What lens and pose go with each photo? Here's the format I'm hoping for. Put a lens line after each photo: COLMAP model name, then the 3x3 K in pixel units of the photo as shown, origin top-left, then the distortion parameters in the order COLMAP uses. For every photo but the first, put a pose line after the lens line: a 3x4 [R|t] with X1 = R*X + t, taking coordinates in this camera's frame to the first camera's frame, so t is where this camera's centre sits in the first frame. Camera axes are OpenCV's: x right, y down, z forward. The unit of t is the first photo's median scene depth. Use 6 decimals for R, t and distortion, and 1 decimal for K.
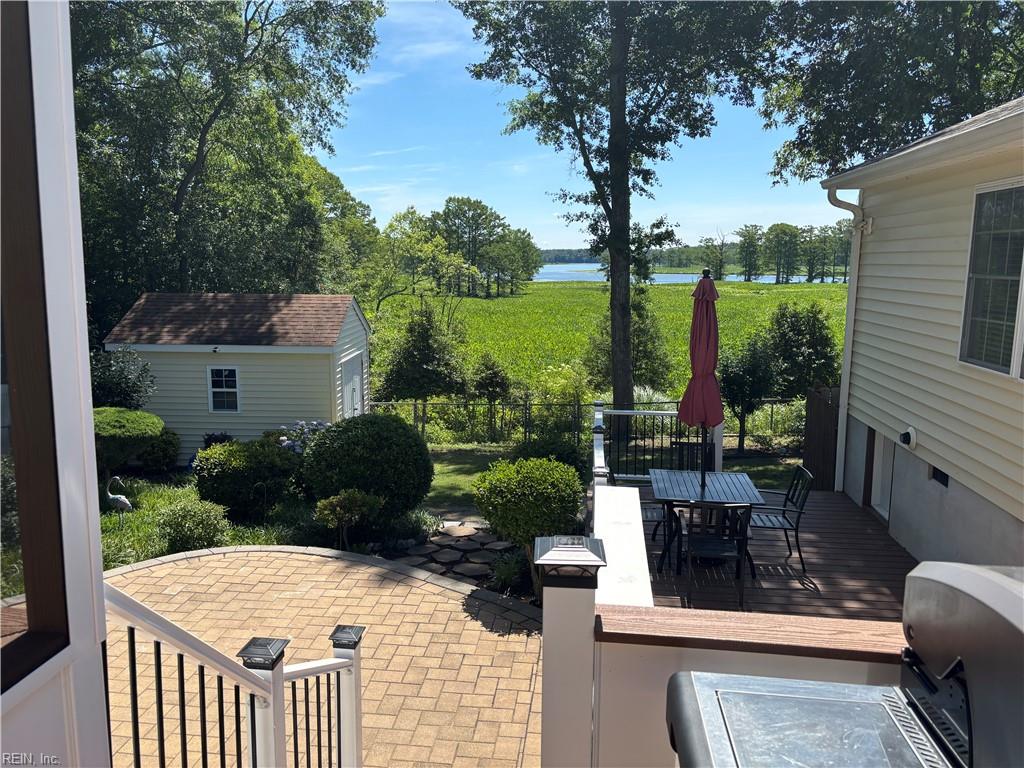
lens RADIAL K [[774.4, 0, 510.9], [0, 774.4, 378.8], [0, 0, 1]] dist [-0.006072, -0.021592]
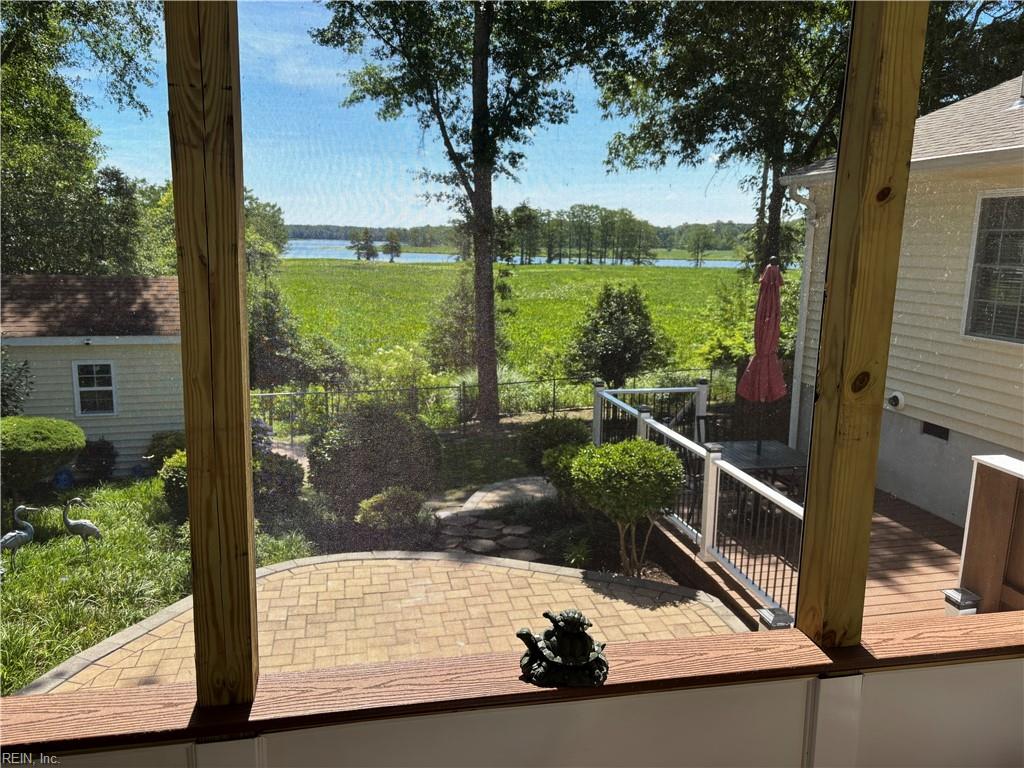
lens RADIAL K [[774.4, 0, 516.4], [0, 774.4, 386.7], [0, 0, 1]] dist [-0.006072, -0.021592]
pose [[0.940550, -0.046571, 0.336448, -0.166148], [0.034377, 0.998521, 0.042113, -0.005858], [-0.337912, -0.028043, 0.940760, 0.029444]]
